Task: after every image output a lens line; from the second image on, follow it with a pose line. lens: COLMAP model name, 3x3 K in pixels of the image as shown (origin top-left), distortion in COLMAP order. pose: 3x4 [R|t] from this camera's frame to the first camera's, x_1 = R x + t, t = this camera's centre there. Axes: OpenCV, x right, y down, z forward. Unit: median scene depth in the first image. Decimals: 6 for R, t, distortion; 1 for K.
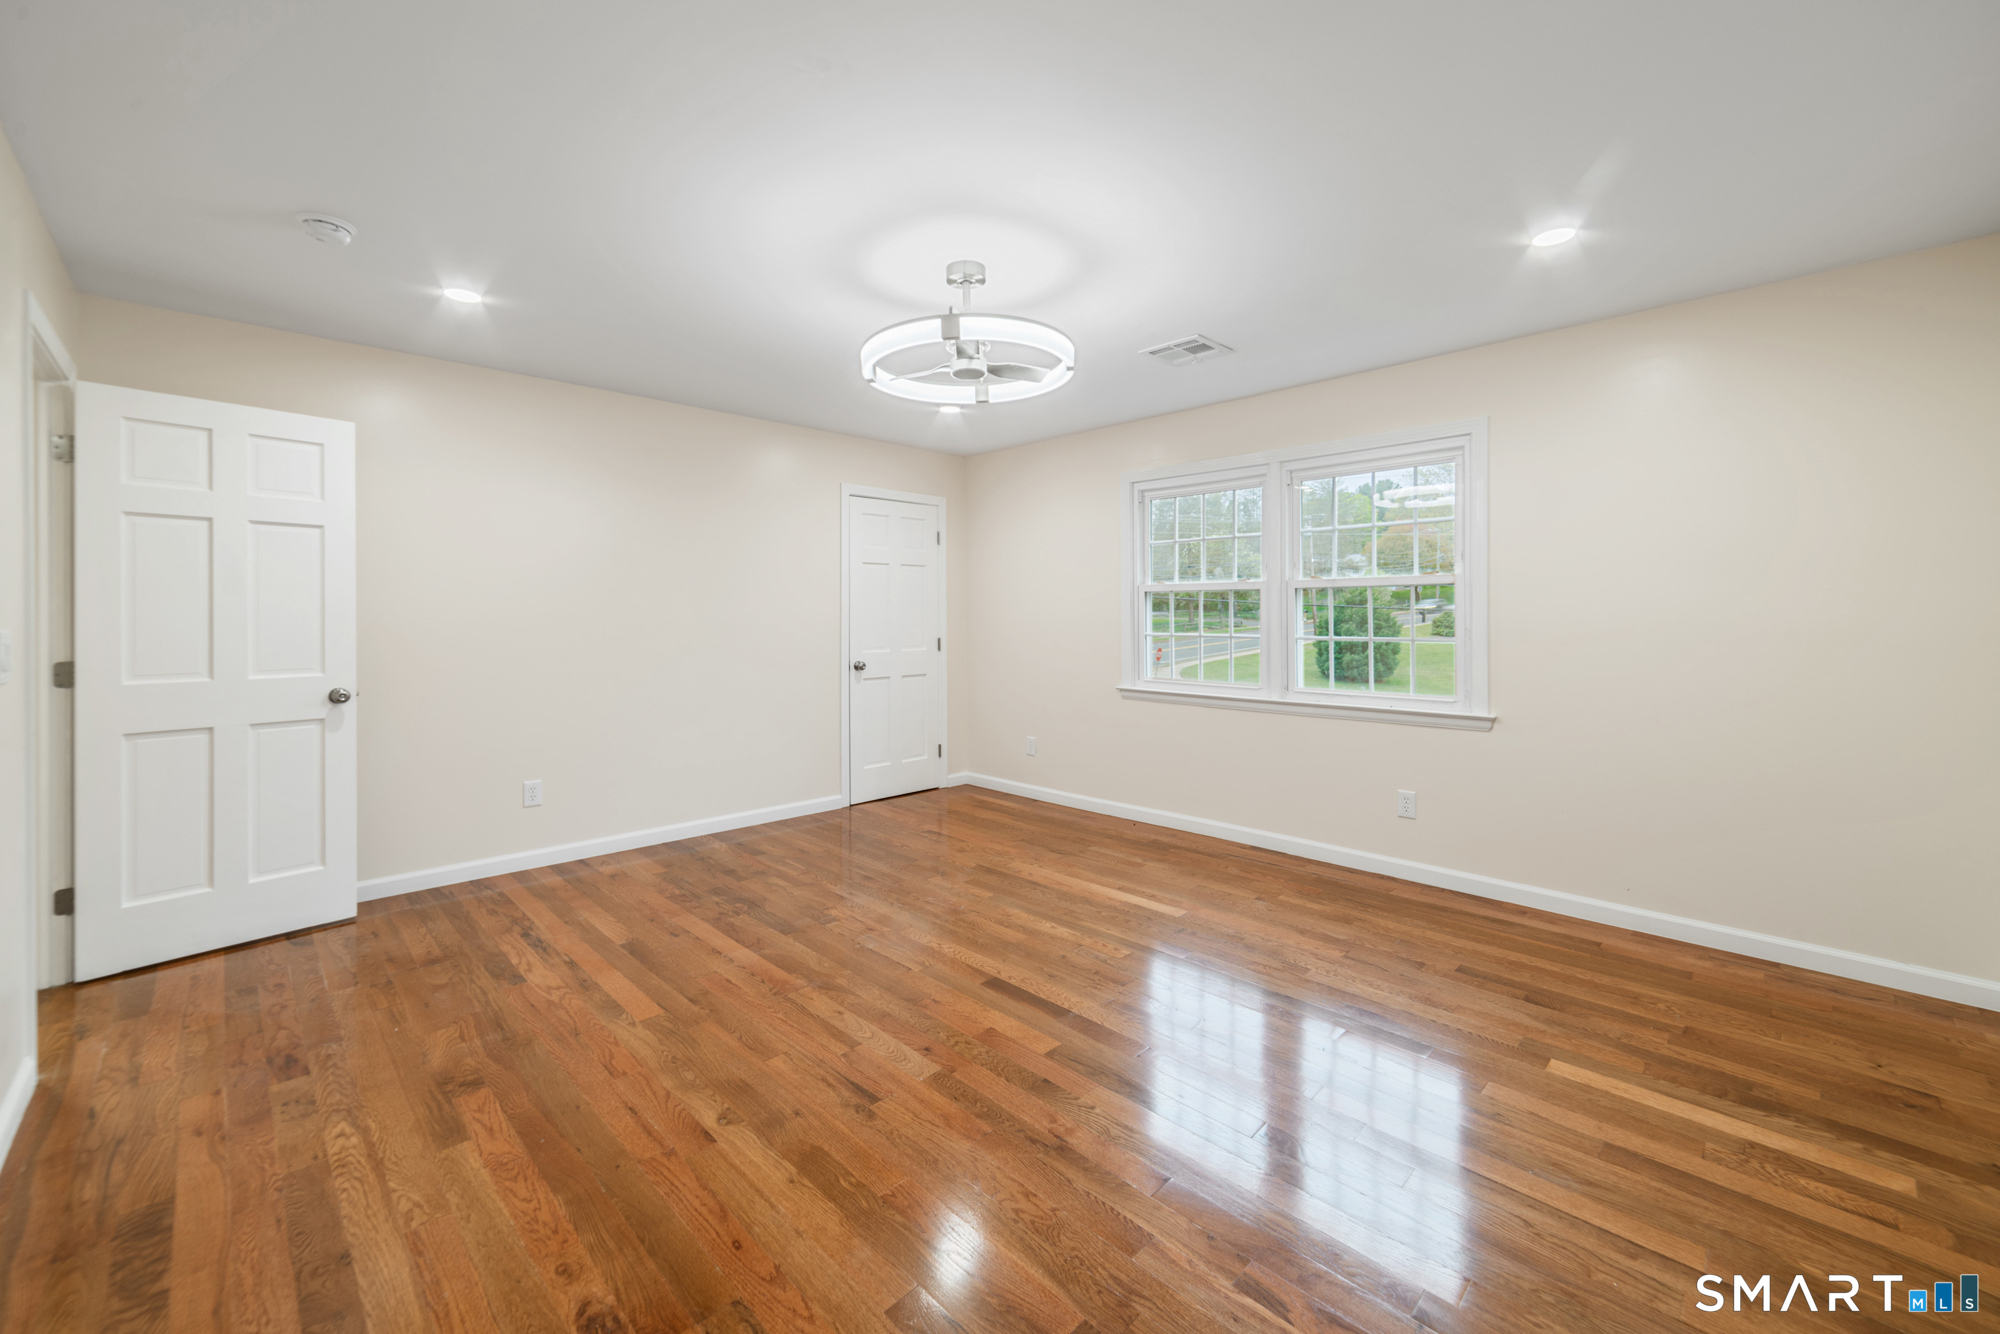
lens RADIAL K [[796.4, 0, 998.7], [0, 796.4, 621.6], [0, 0, 1]] dist [0.000302, 0.000004]
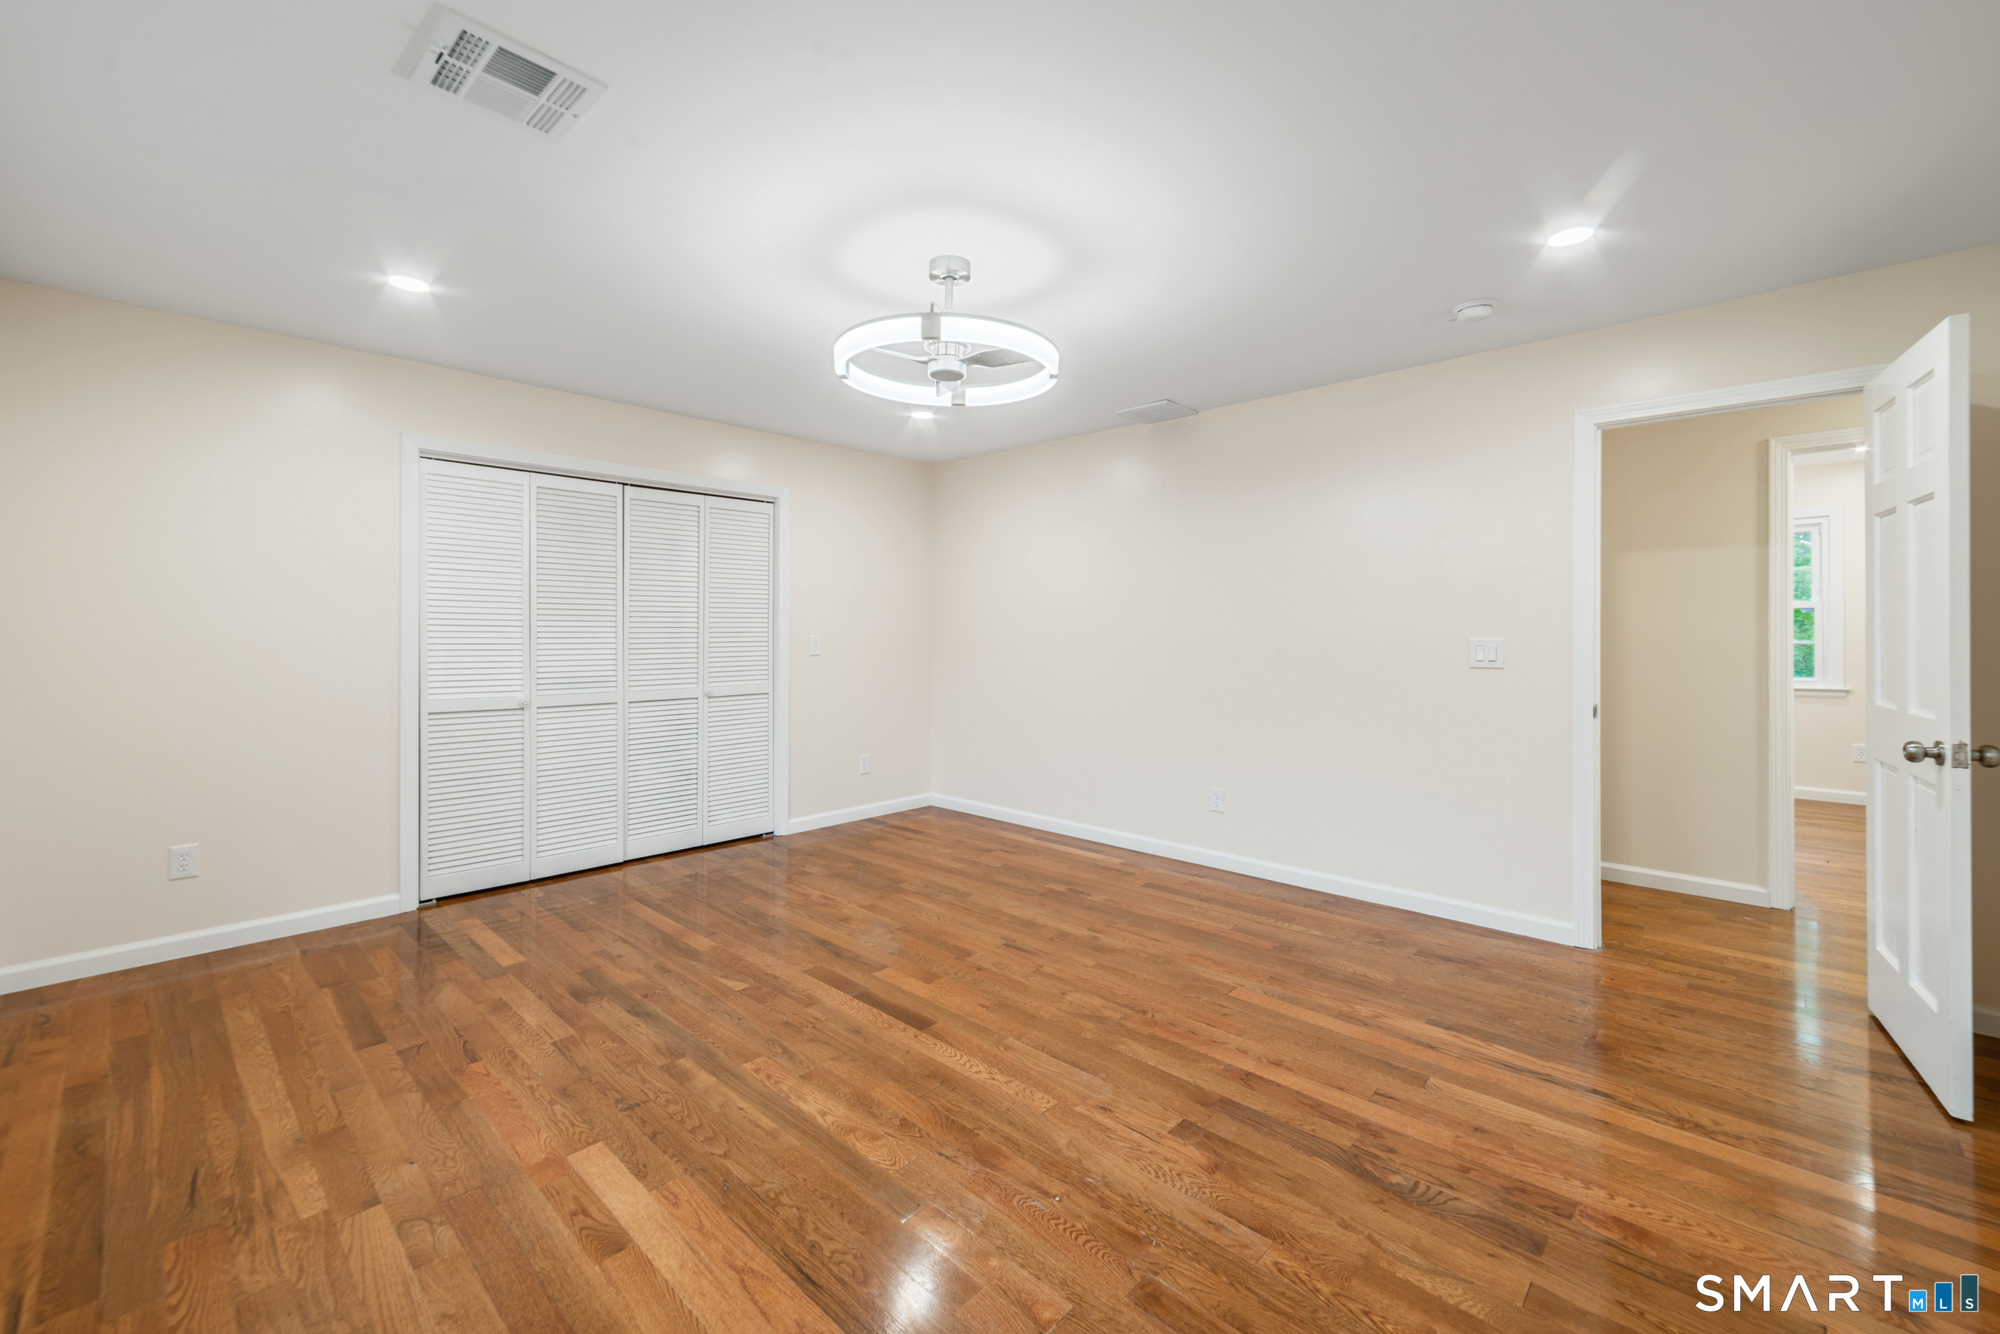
lens RADIAL K [[796.4, 0, 998.7], [0, 796.4, 621.6], [0, 0, 1]] dist [0.000302, 0.000004]
pose [[-0.998610, 0.001653, -0.052688, -0.047071], [0.001642, 0.999999, 0.000265, -0.018230], [0.052688, 0.000178, -0.998611, 1.950884]]
